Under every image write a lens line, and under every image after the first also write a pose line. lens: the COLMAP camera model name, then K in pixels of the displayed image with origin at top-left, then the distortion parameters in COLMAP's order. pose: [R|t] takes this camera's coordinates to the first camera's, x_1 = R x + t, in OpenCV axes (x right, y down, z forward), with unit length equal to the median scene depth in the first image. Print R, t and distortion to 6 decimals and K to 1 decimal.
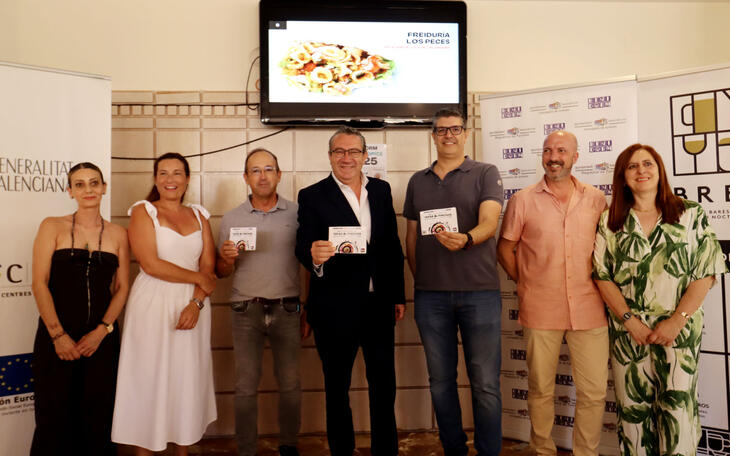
lens RADIAL K [[547.6, 0, 365.0], [0, 547.6, 228.0], [0, 0, 1]] dist [-0.007745, 0.006237]
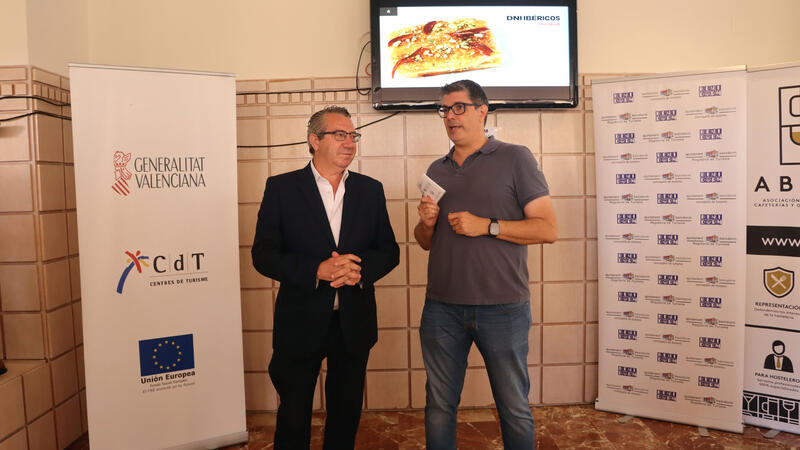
lens RADIAL K [[651.7, 0, 400.0], [0, 651.7, 225.0], [0, 0, 1]] dist [-0.142713, 0.160871]
pose [[0.999025, -0.011212, -0.042698, -0.095630], [0.014632, 0.996637, 0.080631, -0.077885], [0.041651, -0.081177, 0.995829, -0.208991]]
